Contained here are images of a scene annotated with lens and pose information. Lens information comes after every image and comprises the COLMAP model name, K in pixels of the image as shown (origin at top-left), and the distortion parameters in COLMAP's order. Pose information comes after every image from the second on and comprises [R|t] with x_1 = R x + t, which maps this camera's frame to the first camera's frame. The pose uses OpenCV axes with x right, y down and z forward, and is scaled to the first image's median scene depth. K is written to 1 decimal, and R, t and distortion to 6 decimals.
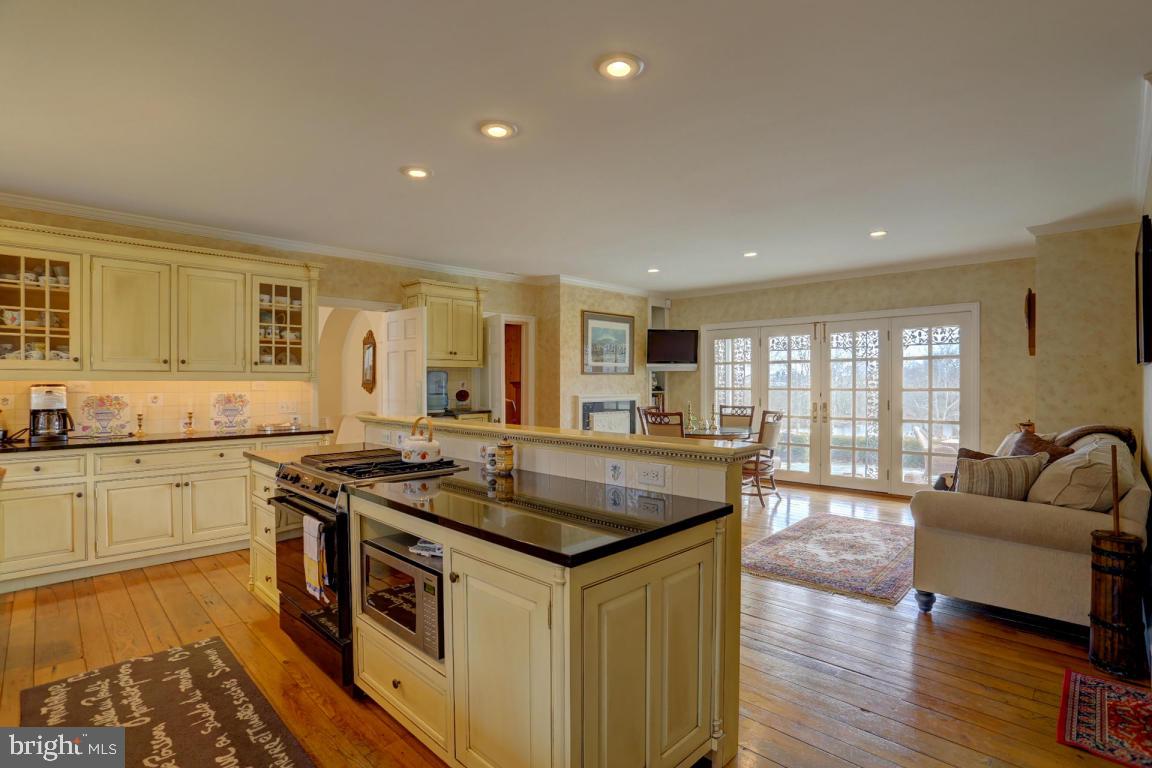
lens RADIAL K [[567.3, 0, 595.4], [0, 567.3, 386.5], [0, 0, 1]] dist [-0.073994, 0.028296]
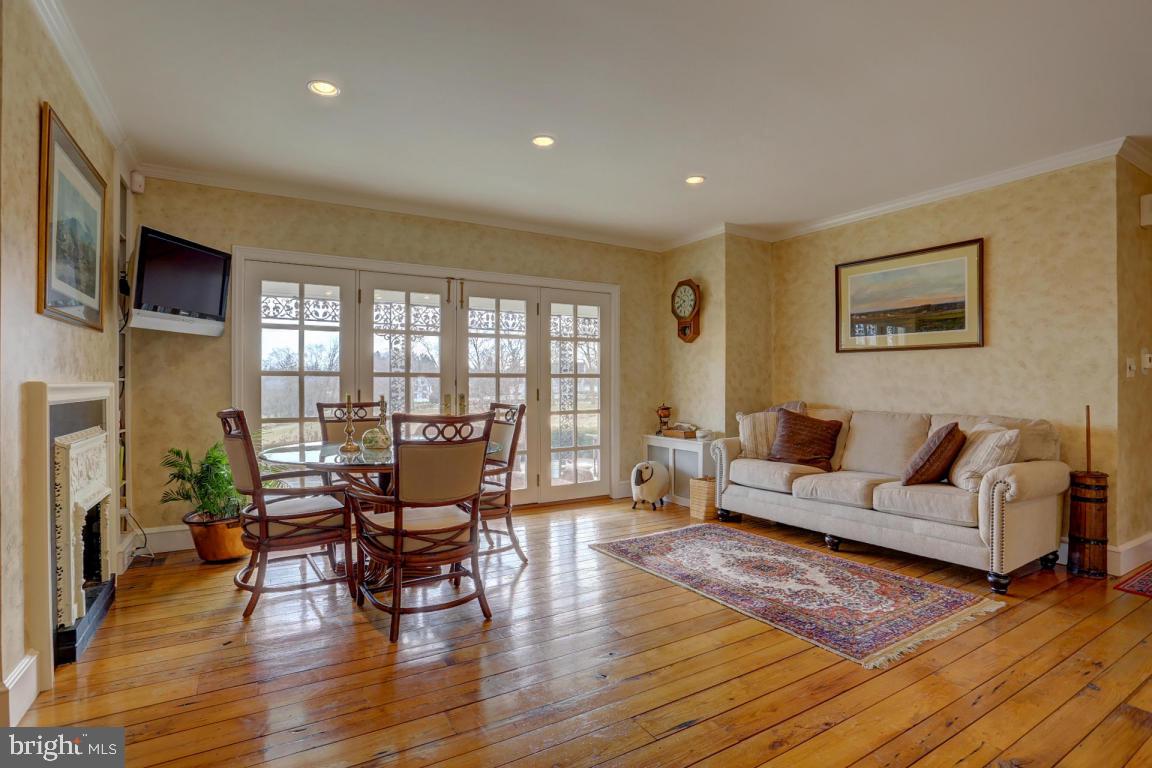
lens RADIAL K [[567.3, 0, 597.2], [0, 567.3, 382.2], [0, 0, 1]] dist [-0.073994, 0.028296]
pose [[0.252149, 0.005175, 0.967675, -0.279097], [0.006347, 0.999955, -0.007001, 0.023906], [-0.967668, 0.007907, 0.252104, 0.792183]]
